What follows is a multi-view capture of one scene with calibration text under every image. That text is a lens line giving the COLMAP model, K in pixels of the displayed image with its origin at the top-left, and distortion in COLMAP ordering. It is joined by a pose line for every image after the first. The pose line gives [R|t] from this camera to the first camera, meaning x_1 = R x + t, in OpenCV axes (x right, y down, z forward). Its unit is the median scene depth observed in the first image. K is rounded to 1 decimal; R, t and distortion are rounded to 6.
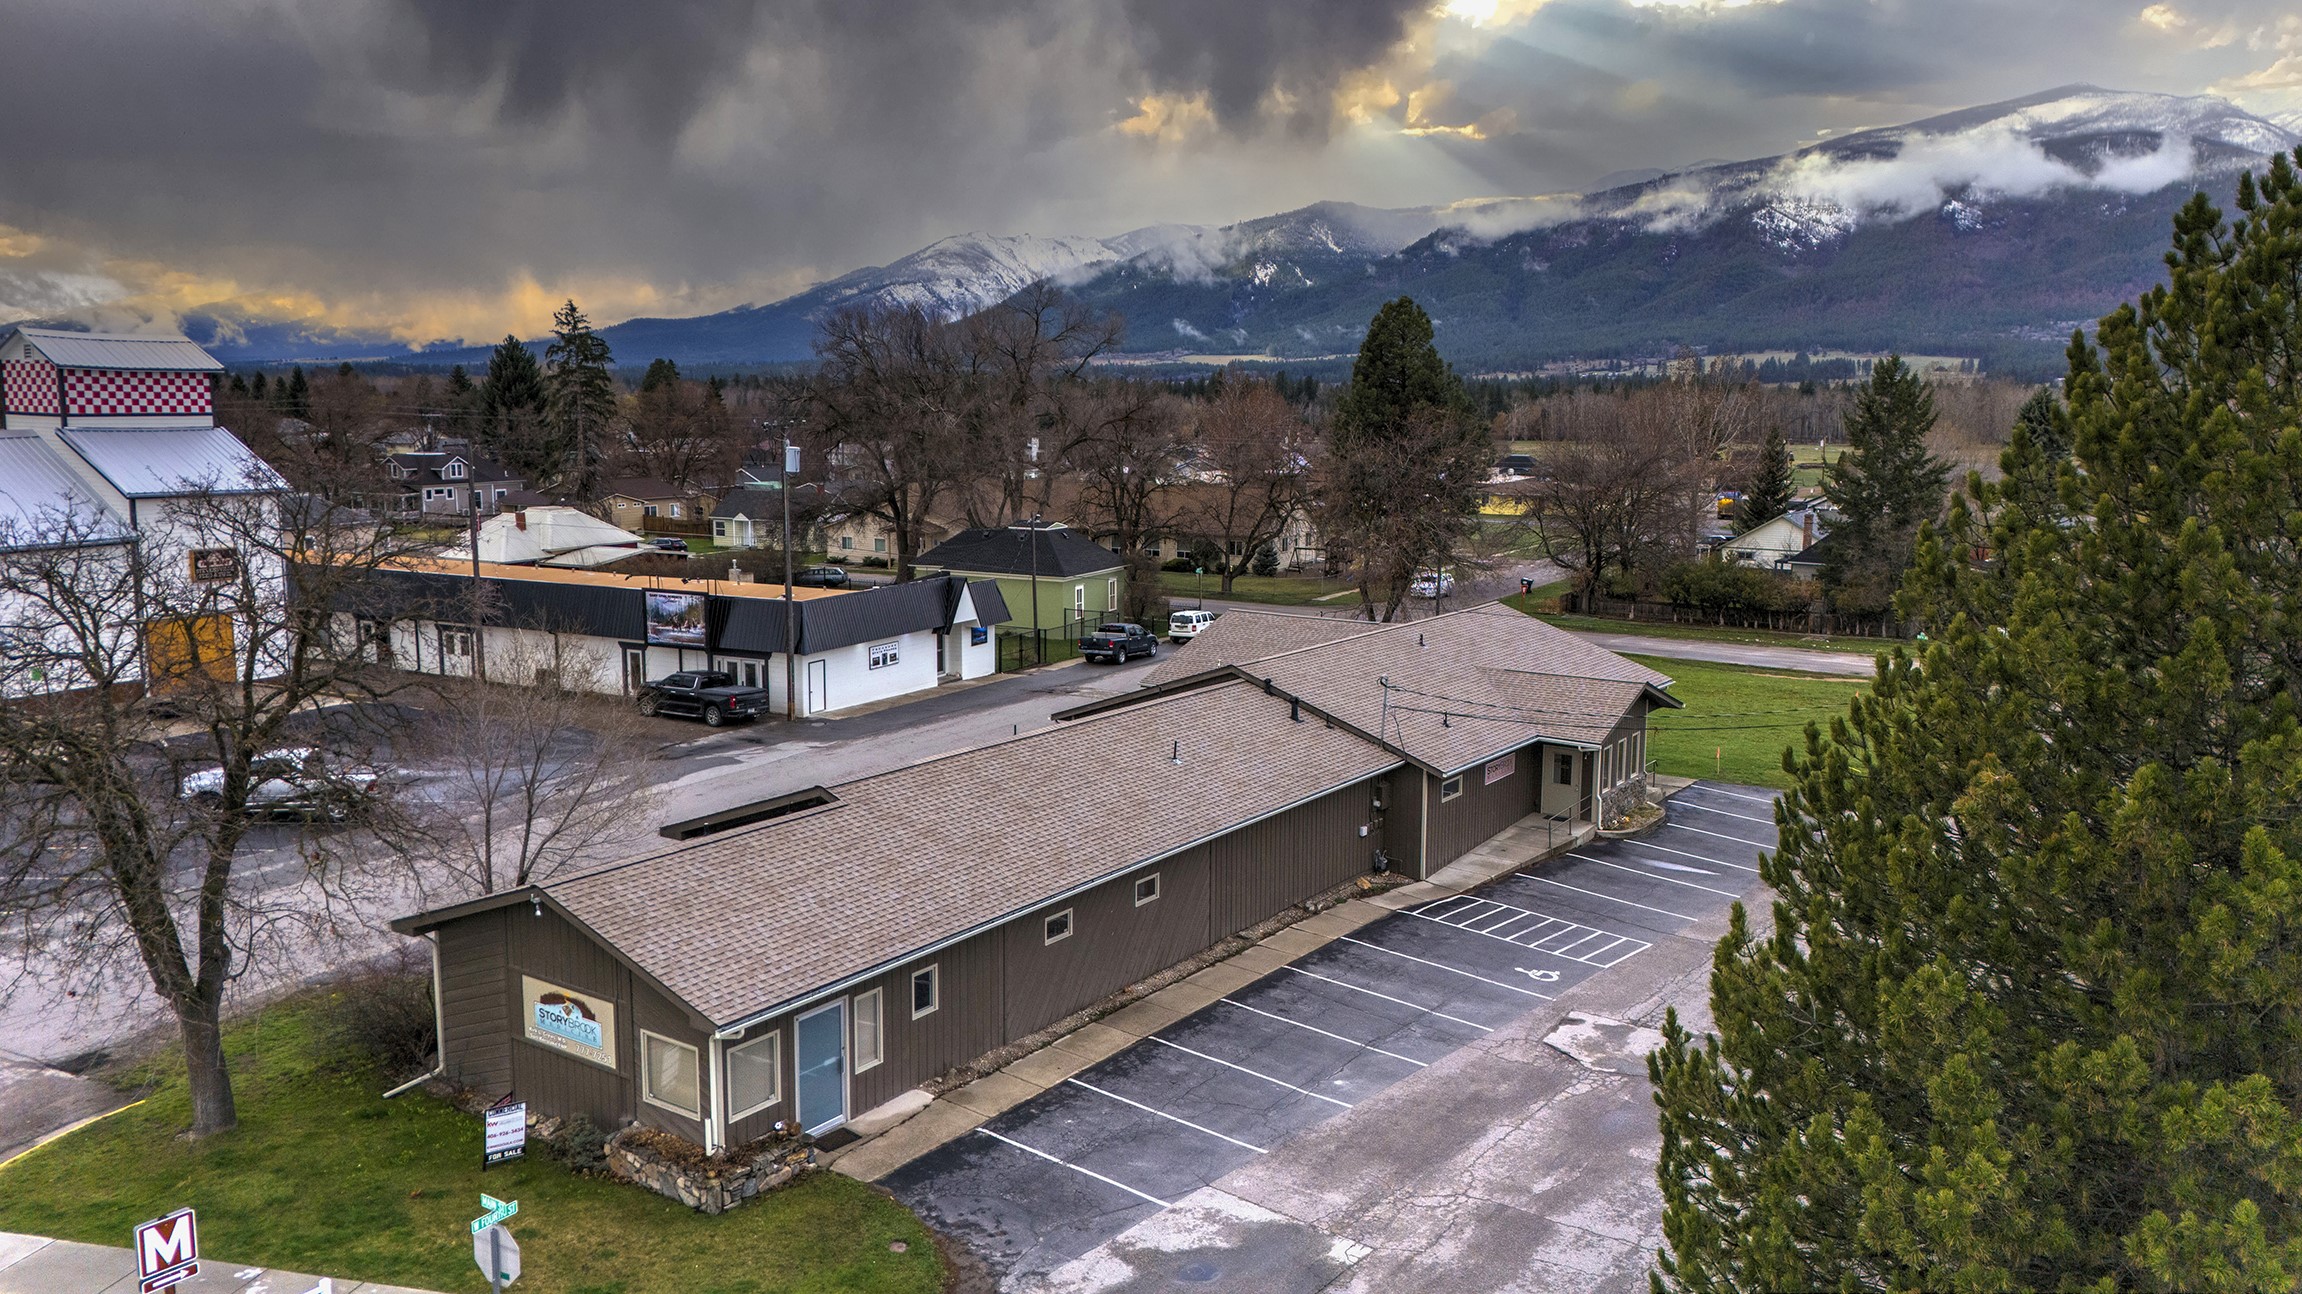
lens RADIAL K [[1675.2, 0, 1147.9], [0, 1675.2, 658.8], [0, 0, 1]] dist [0.085262, -0.079505]
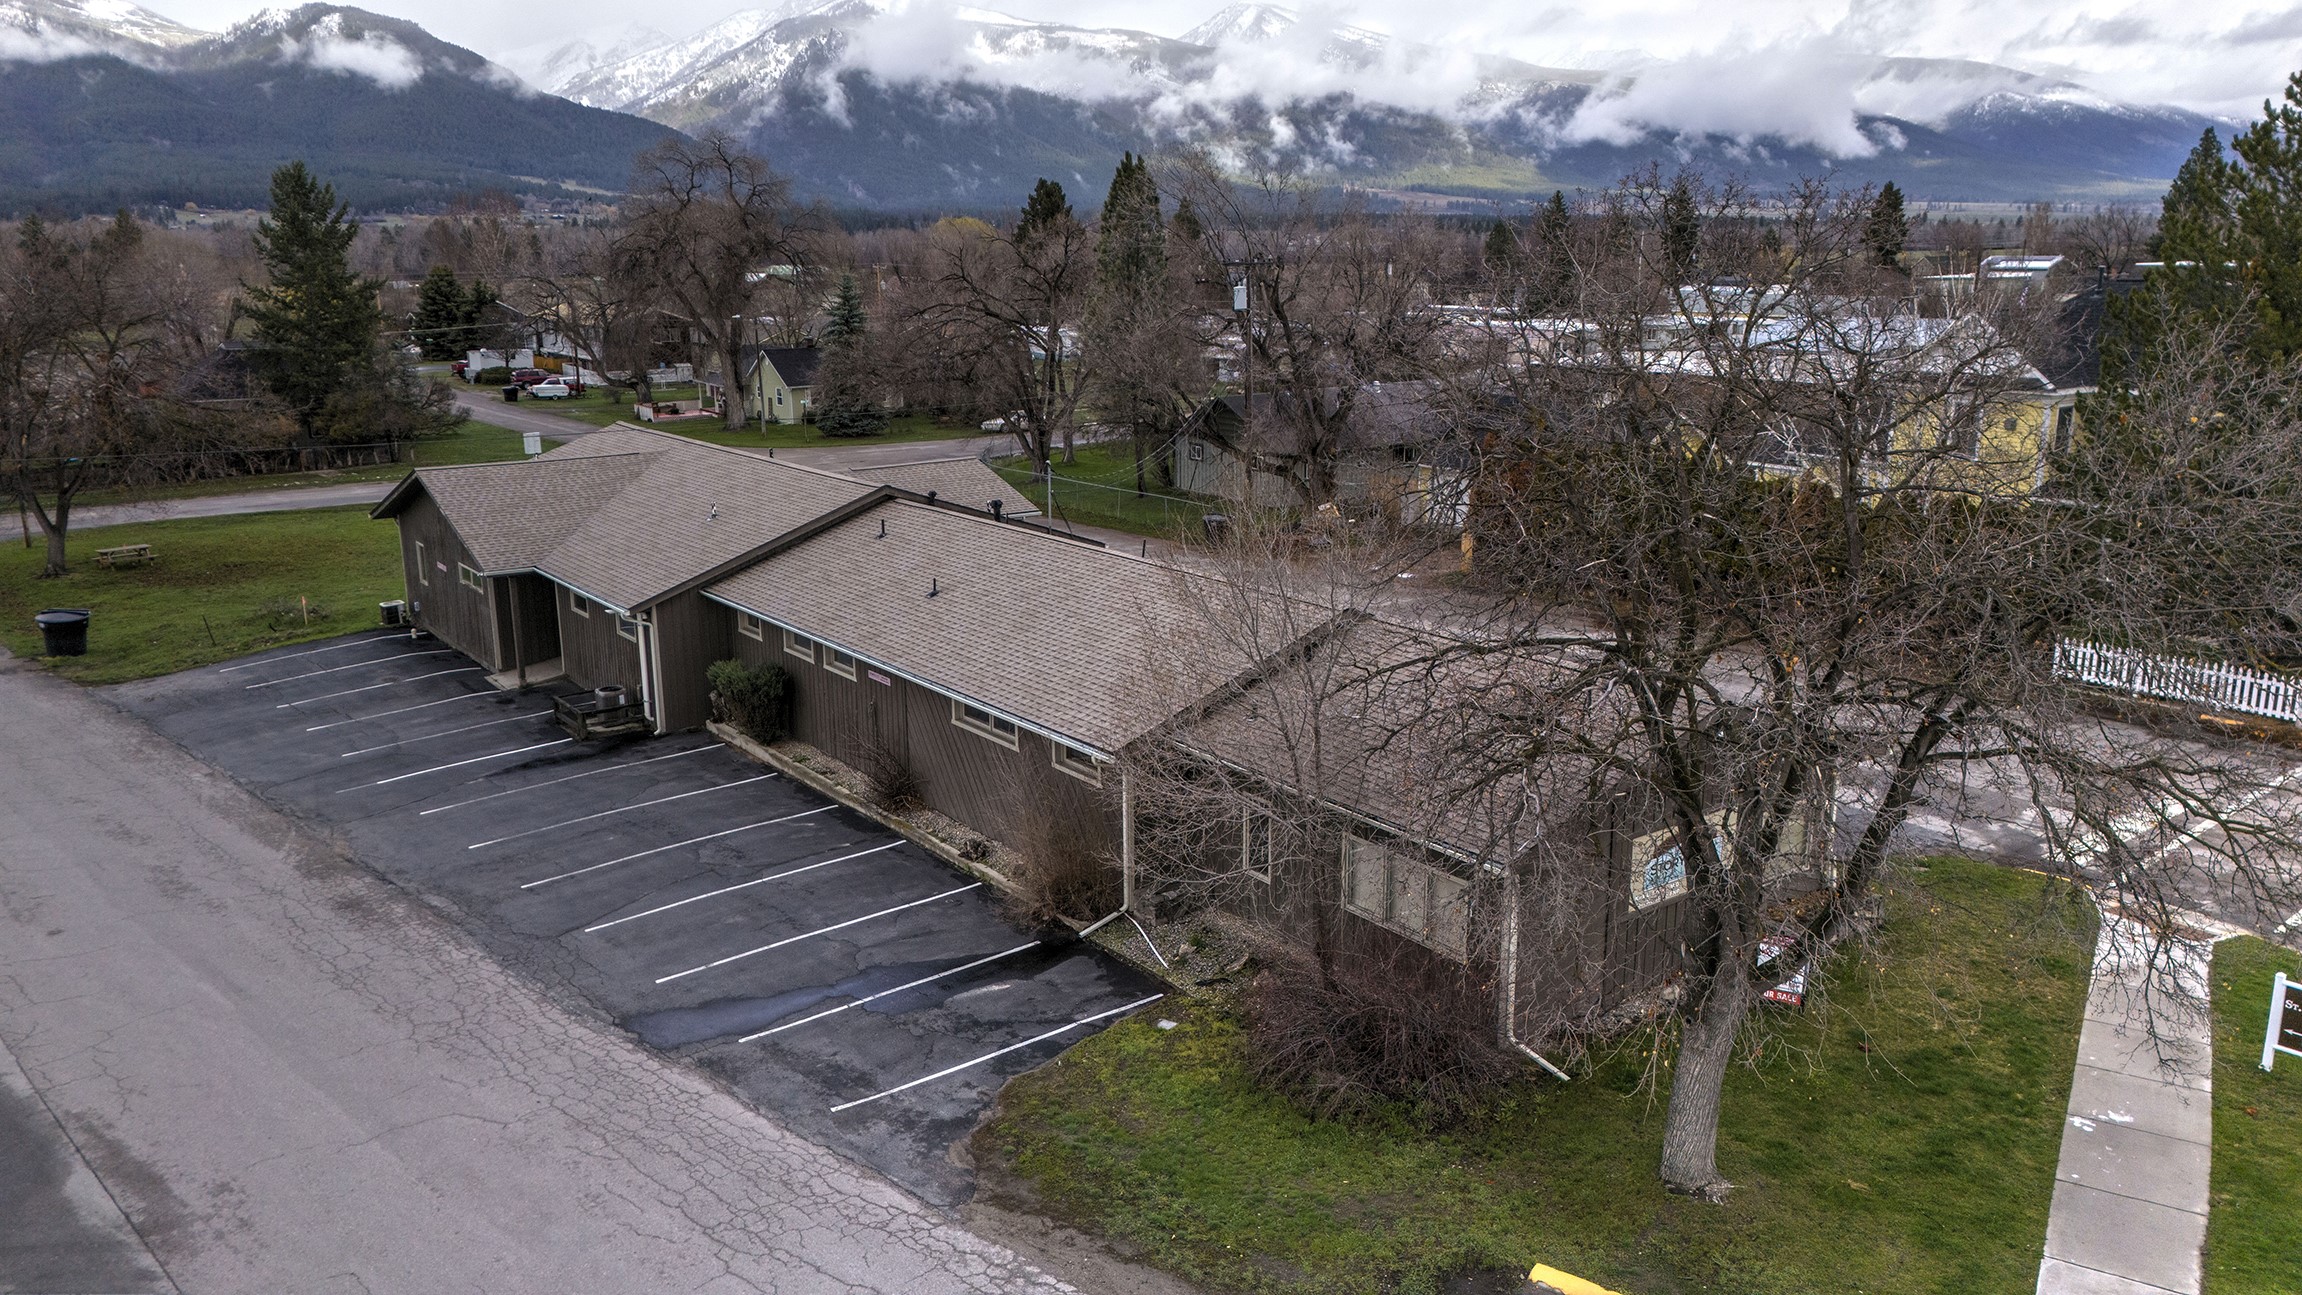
lens RADIAL K [[1675.2, 0, 1148.1], [0, 1675.2, 654.3], [0, 0, 1]] dist [0.085262, -0.079505]
pose [[0.313782, -0.238884, 0.918953, -0.477397], [0.159279, 0.967362, 0.197081, -0.040040], [-0.936040, 0.084529, 0.341590, 0.380073]]
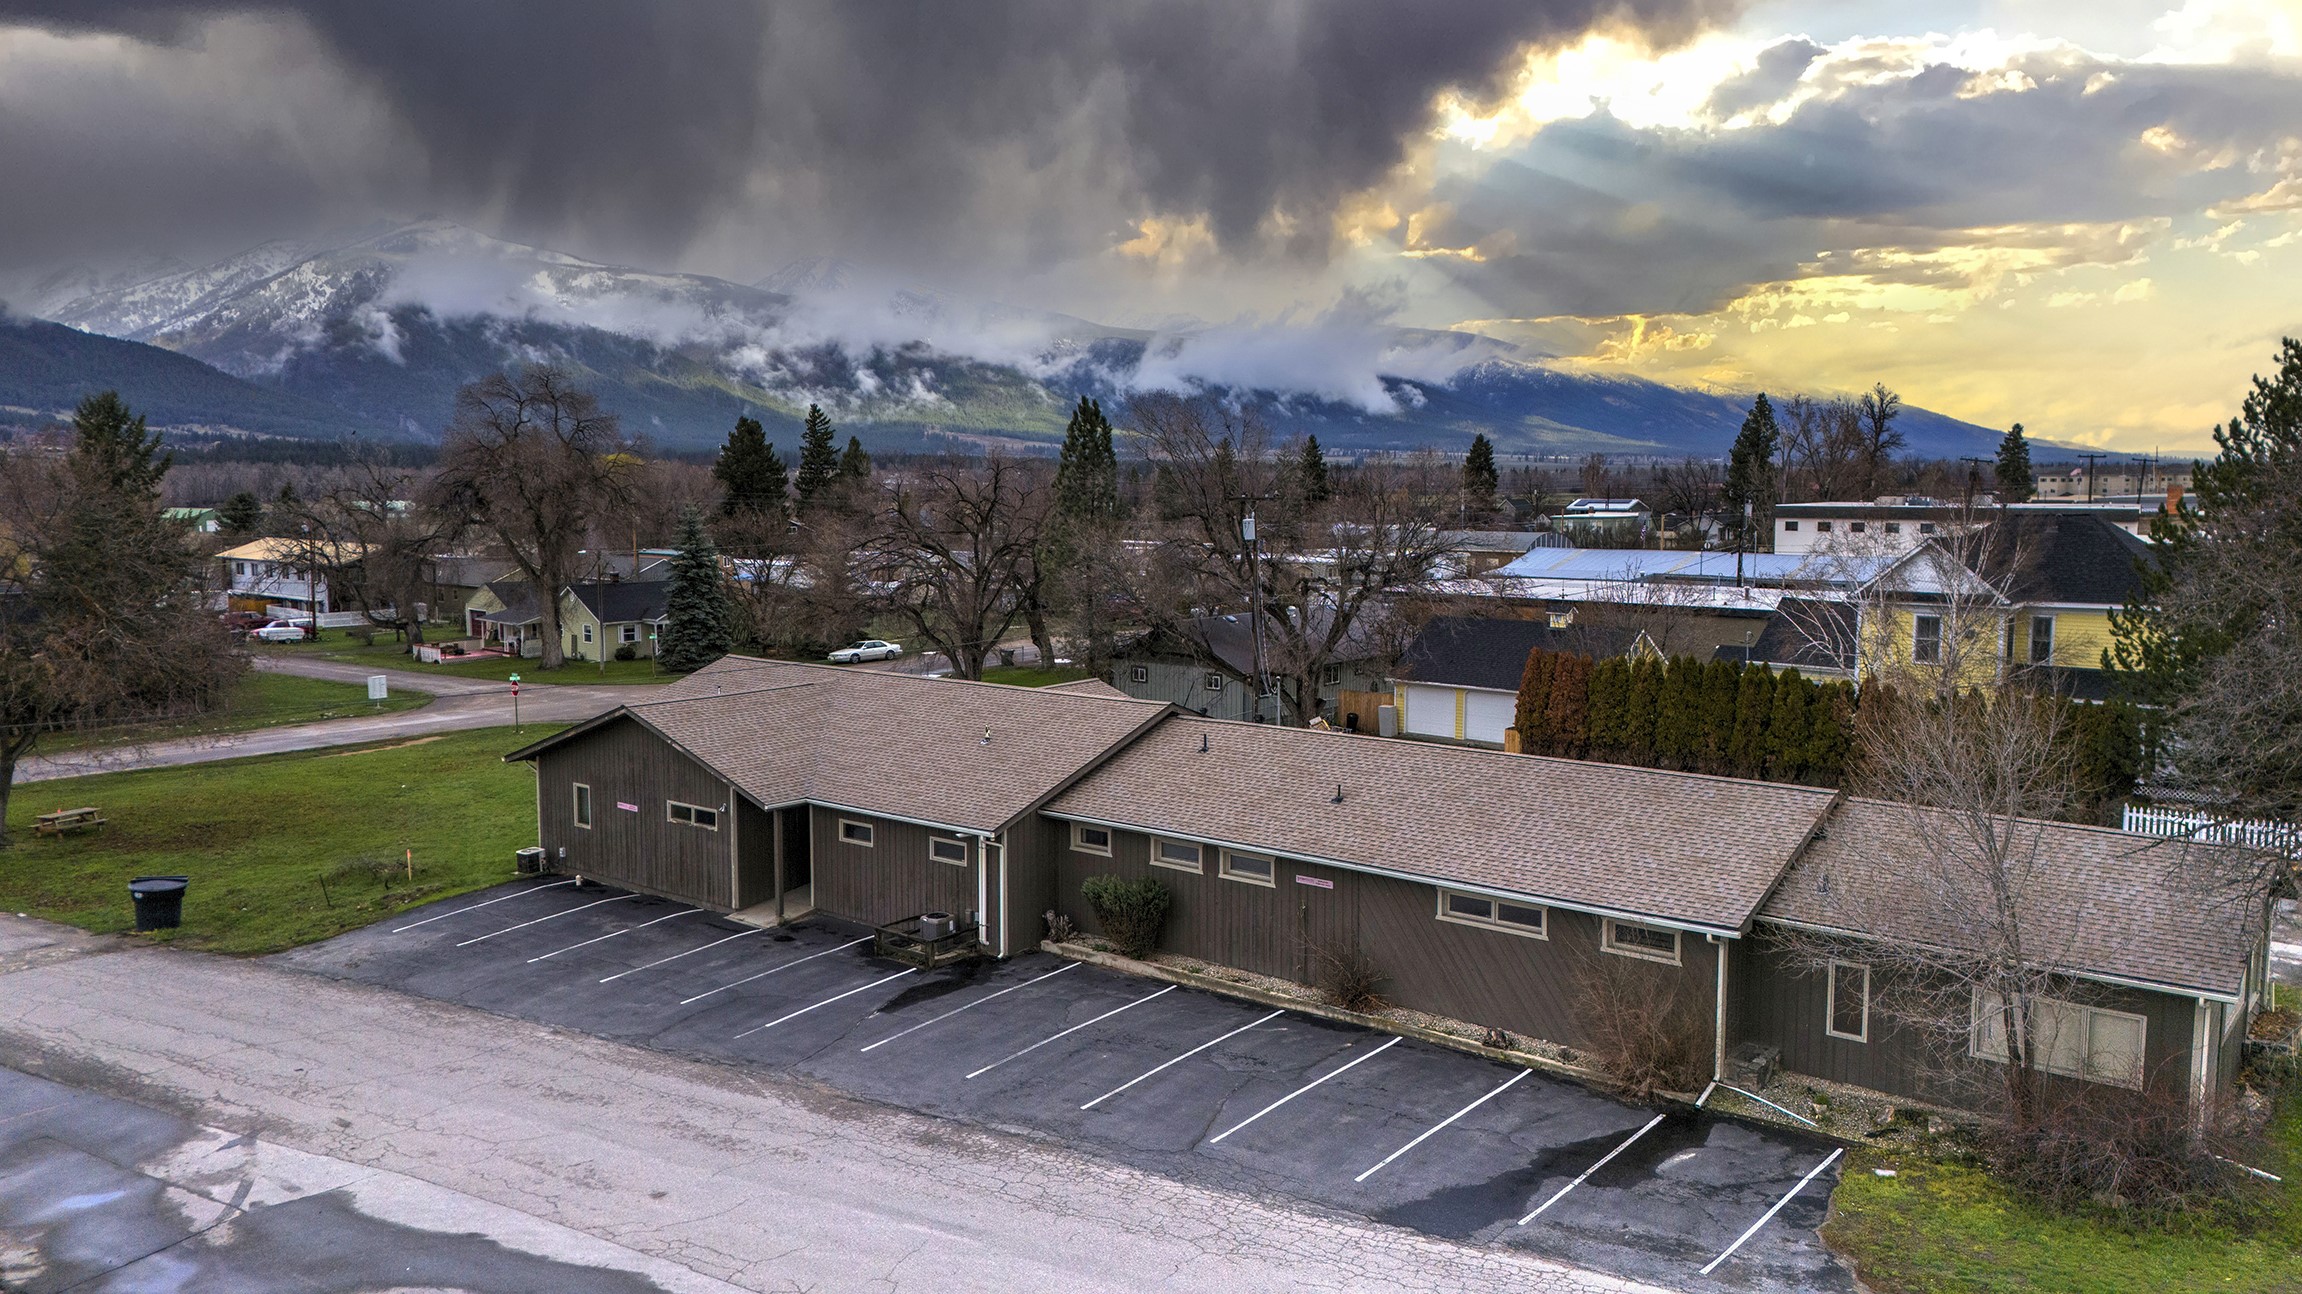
lens RADIAL K [[1675.2, 0, 1147.6], [0, 1675.2, 653.5], [0, 0, 1]] dist [0.085262, -0.079505]
pose [[0.073131, -0.114371, 0.990743, -0.552329], [0.159222, 0.982000, 0.101609, -0.076249], [-0.984531, 0.150317, 0.090025, 0.606389]]
